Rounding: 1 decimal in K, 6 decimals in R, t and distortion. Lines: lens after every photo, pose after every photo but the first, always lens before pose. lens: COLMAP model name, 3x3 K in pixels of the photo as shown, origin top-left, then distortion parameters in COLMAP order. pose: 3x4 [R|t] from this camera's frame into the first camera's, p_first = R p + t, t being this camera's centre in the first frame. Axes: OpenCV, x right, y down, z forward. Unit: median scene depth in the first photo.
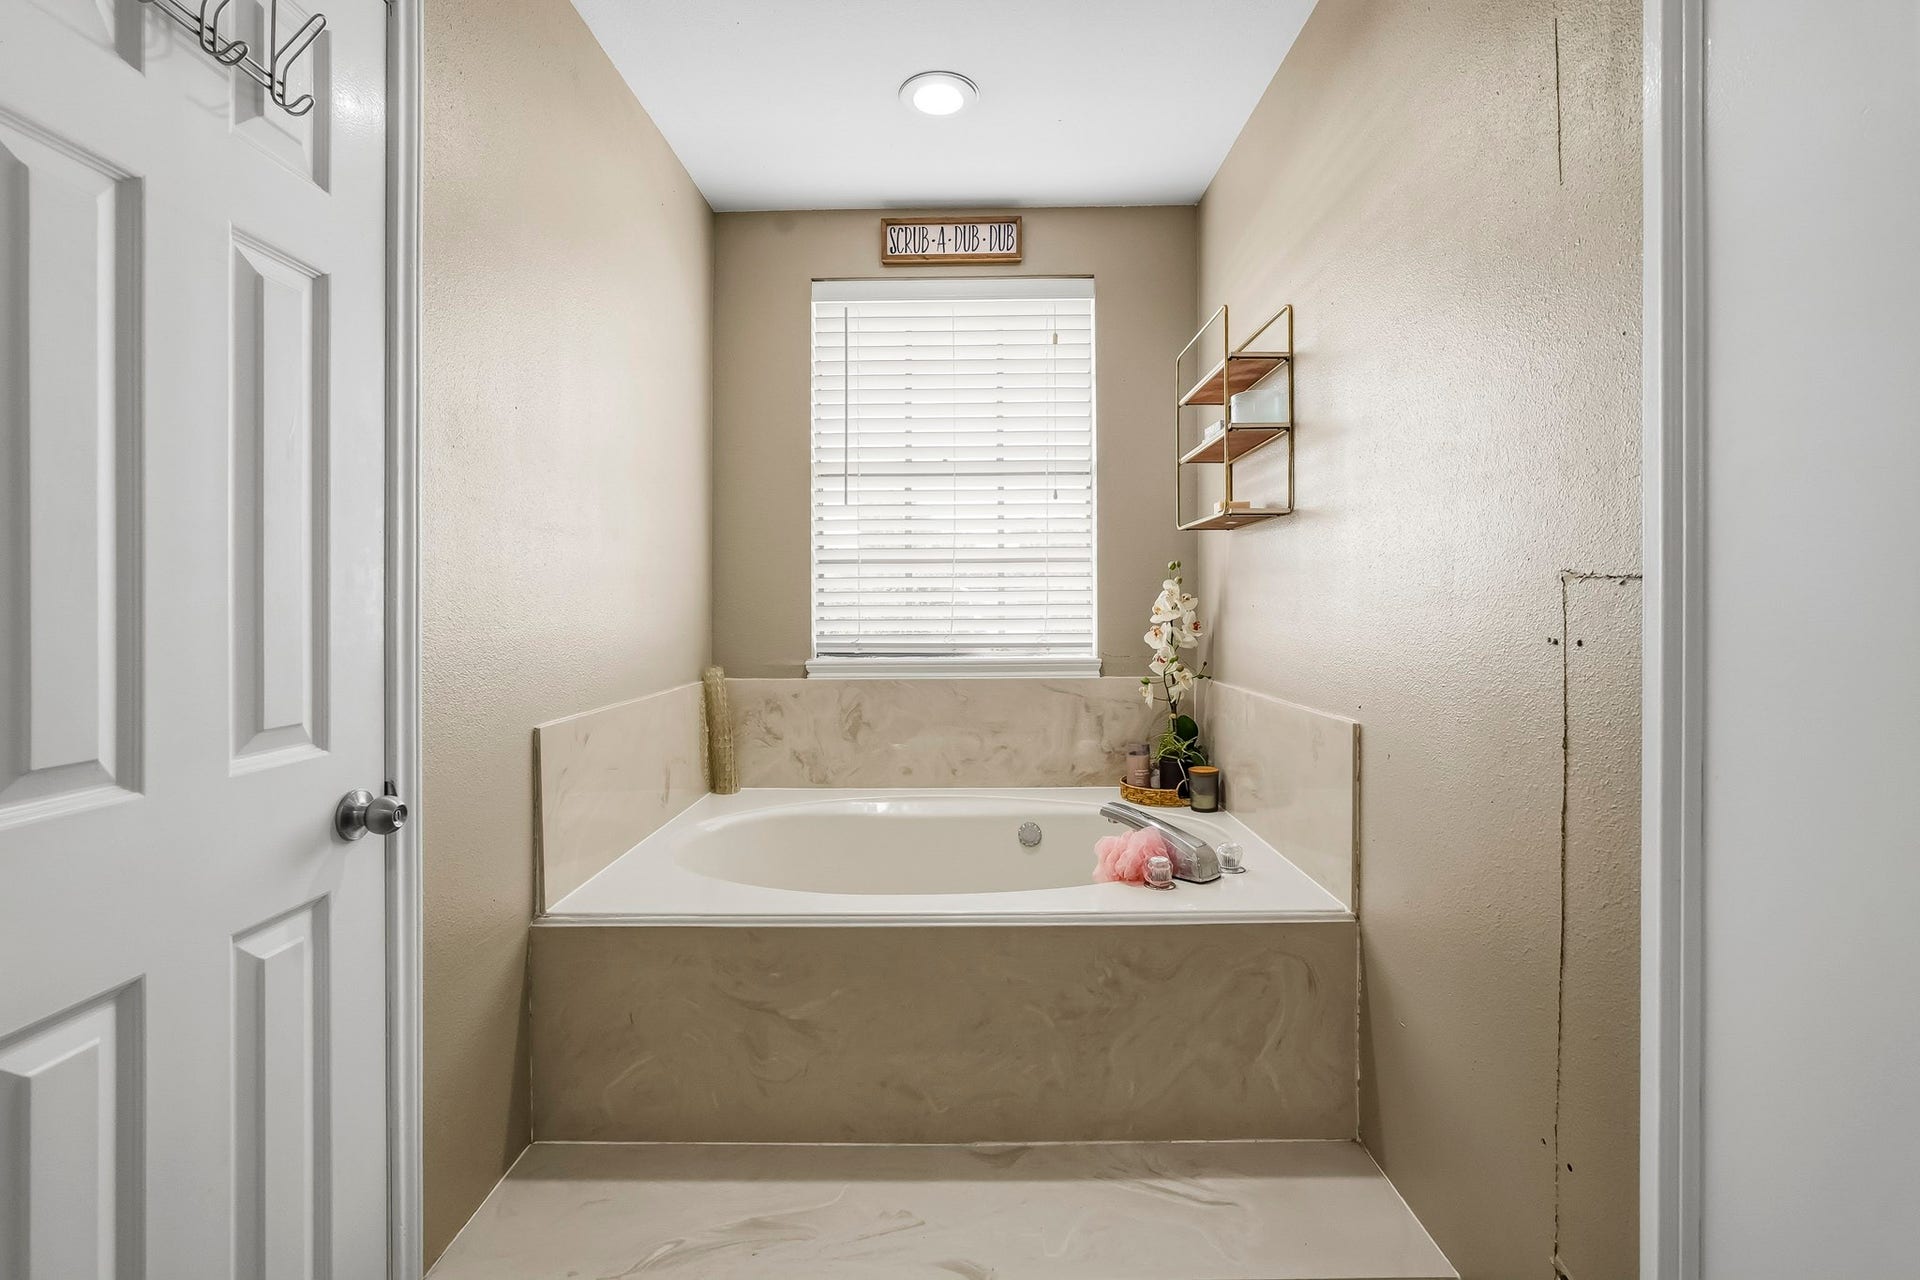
lens RADIAL K [[845.2, 0, 954.3], [0, 845.2, 635.0], [0, 0, 1]] dist [-0.021113, 0.009192]
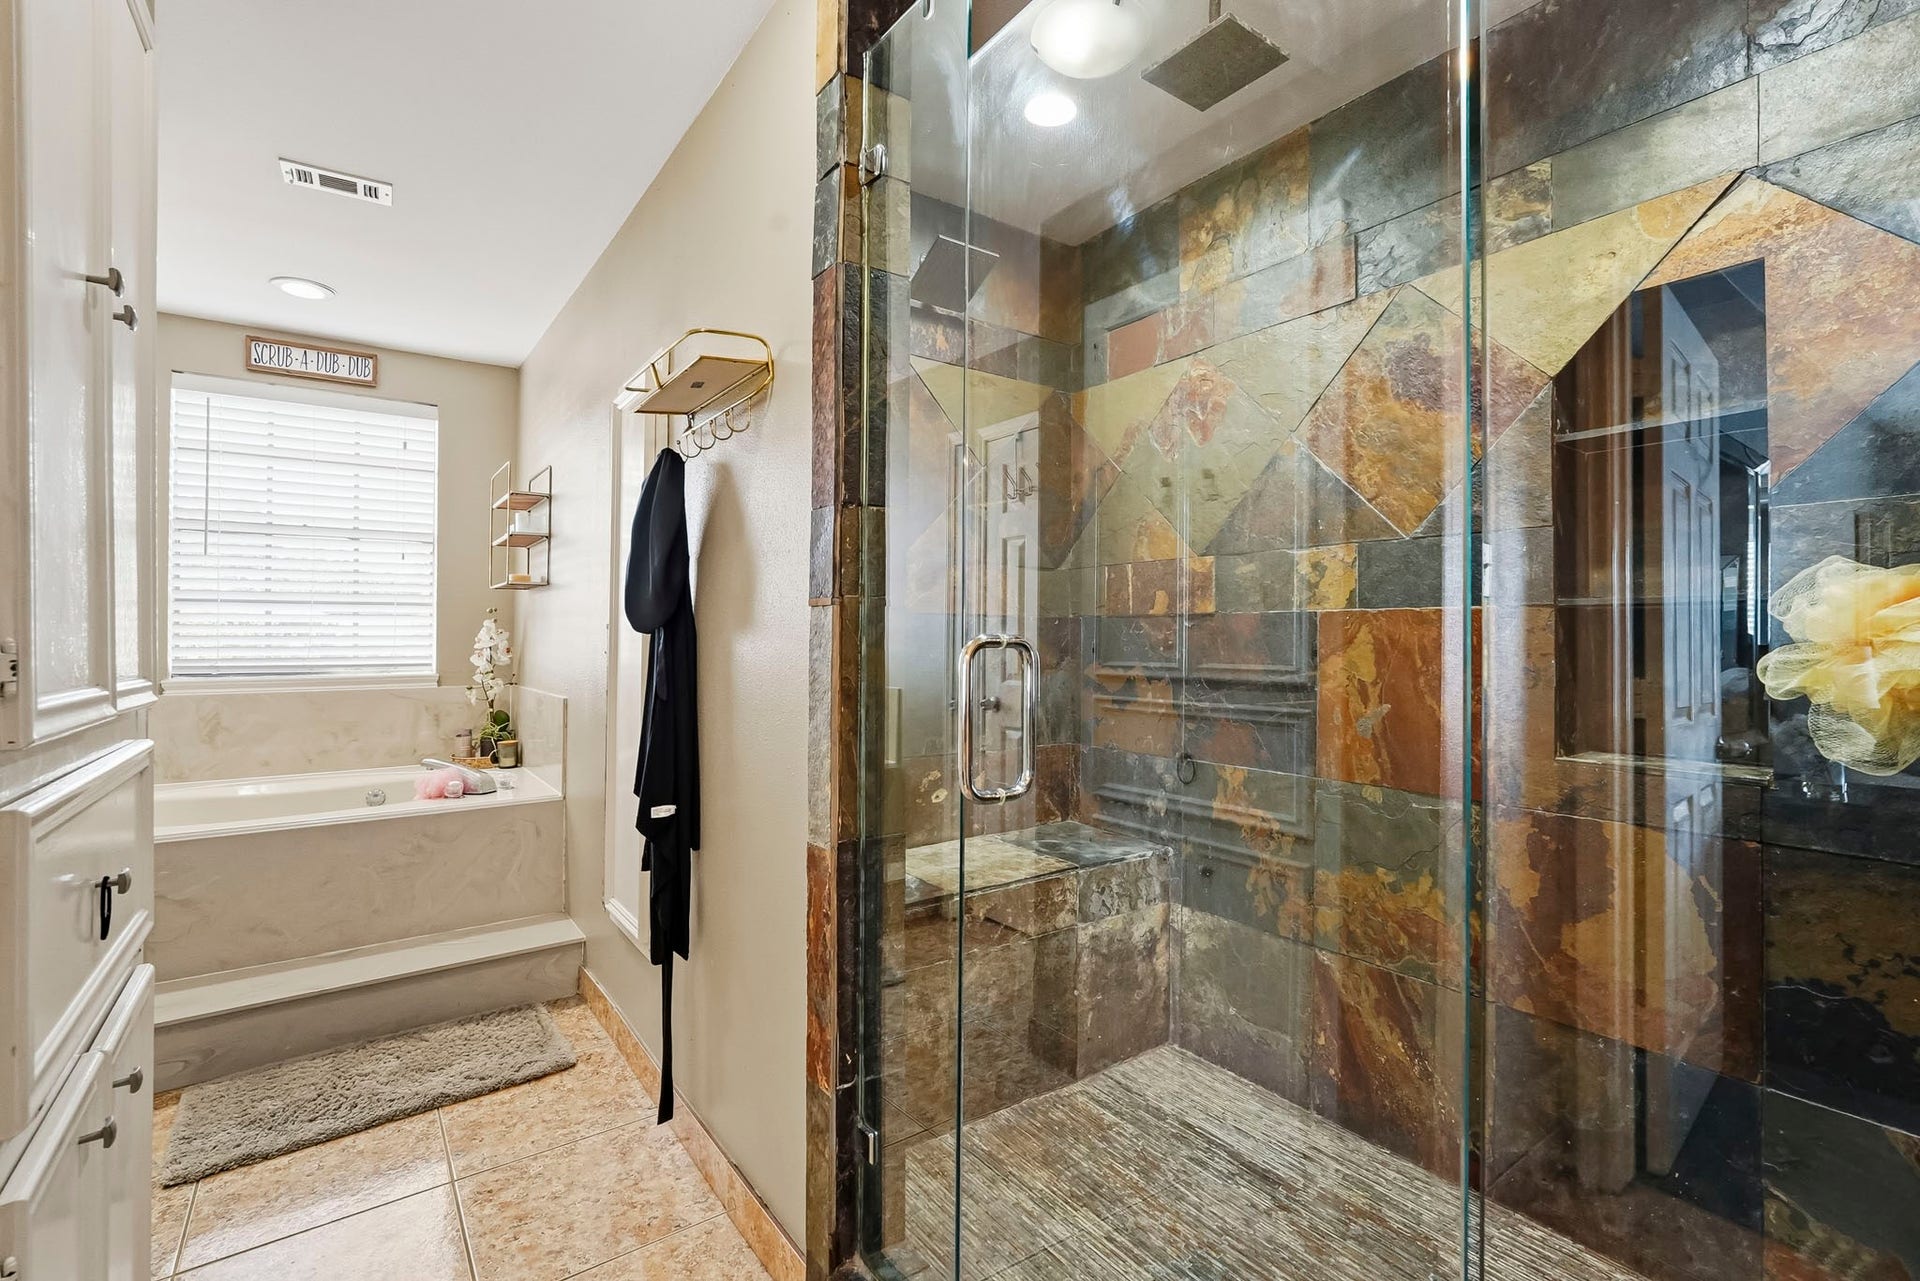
lens RADIAL K [[845.2, 0, 954.3], [0, 845.2, 635.5], [0, 0, 1]] dist [-0.021113, 0.009192]
pose [[0.799654, 0.008350, 0.600404, 0.016646], [0.015438, 0.999287, -0.034459, 0.025570], [-0.600263, 0.036825, 0.798954, -0.673101]]
